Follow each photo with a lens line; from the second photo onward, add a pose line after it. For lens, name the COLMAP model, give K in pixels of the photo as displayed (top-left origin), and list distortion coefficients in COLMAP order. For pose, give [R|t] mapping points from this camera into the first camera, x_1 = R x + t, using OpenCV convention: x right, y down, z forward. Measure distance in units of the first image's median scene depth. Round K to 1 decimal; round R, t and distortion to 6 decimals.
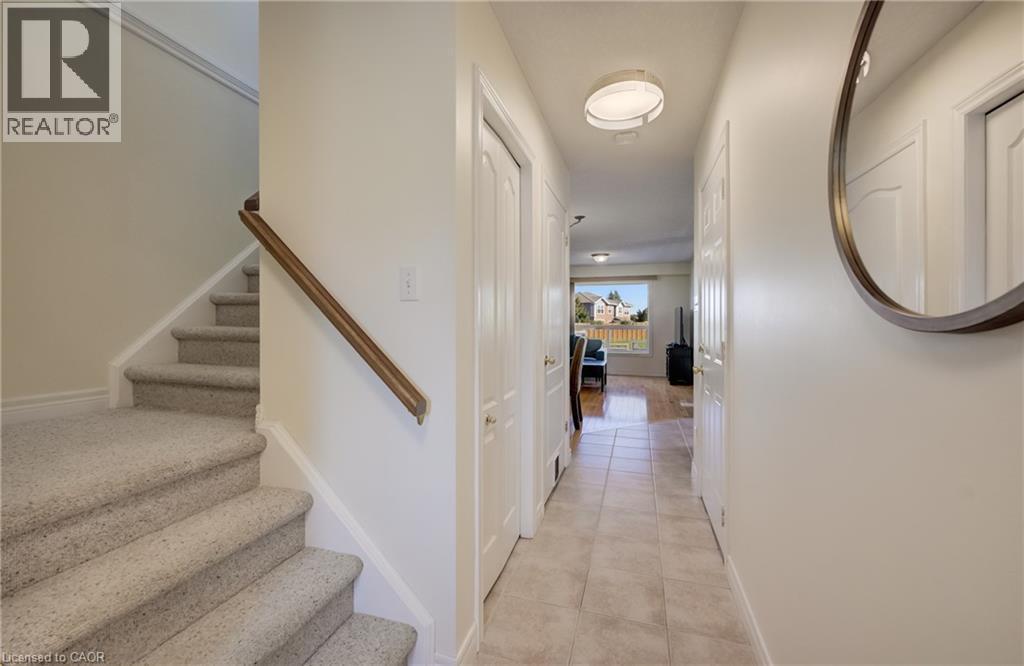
lens RADIAL K [[402.3, 0, 508.5], [0, 402.3, 321.4], [0, 0, 1]] dist [0.001555, 0.000619]
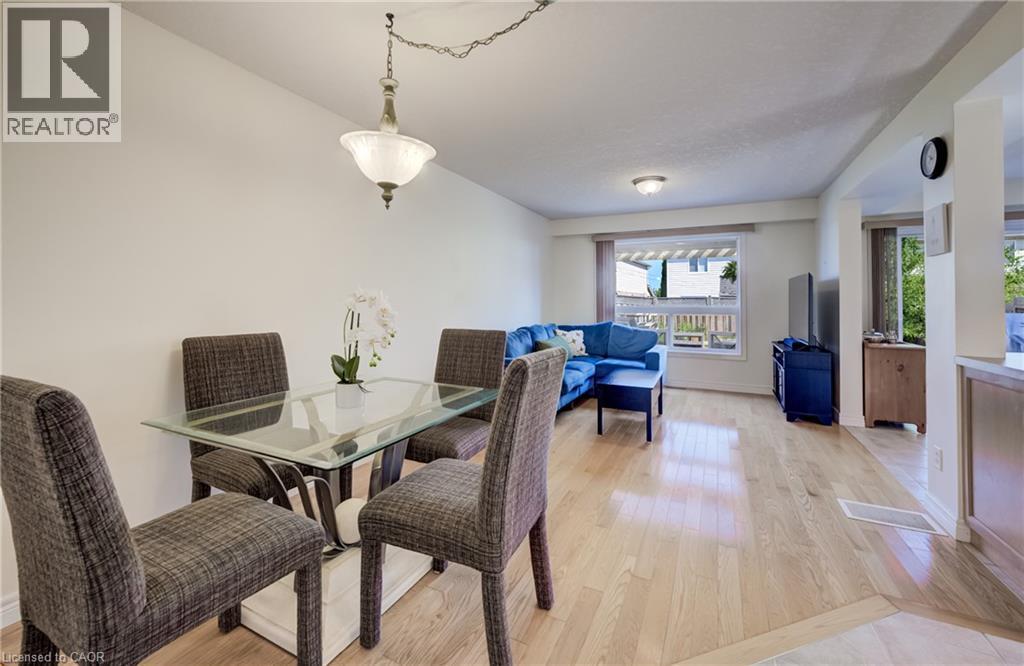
lens RADIAL K [[413.7, 0, 515.1], [0, 413.7, 298.4], [0, 0, 1]] dist [-0.000105, 0.000086]
pose [[0.990082, -0.002451, -0.140468, 0.115021], [0.000280, 0.999880, -0.015471, 0.004353], [0.140489, 0.015278, 0.989964, 0.378598]]
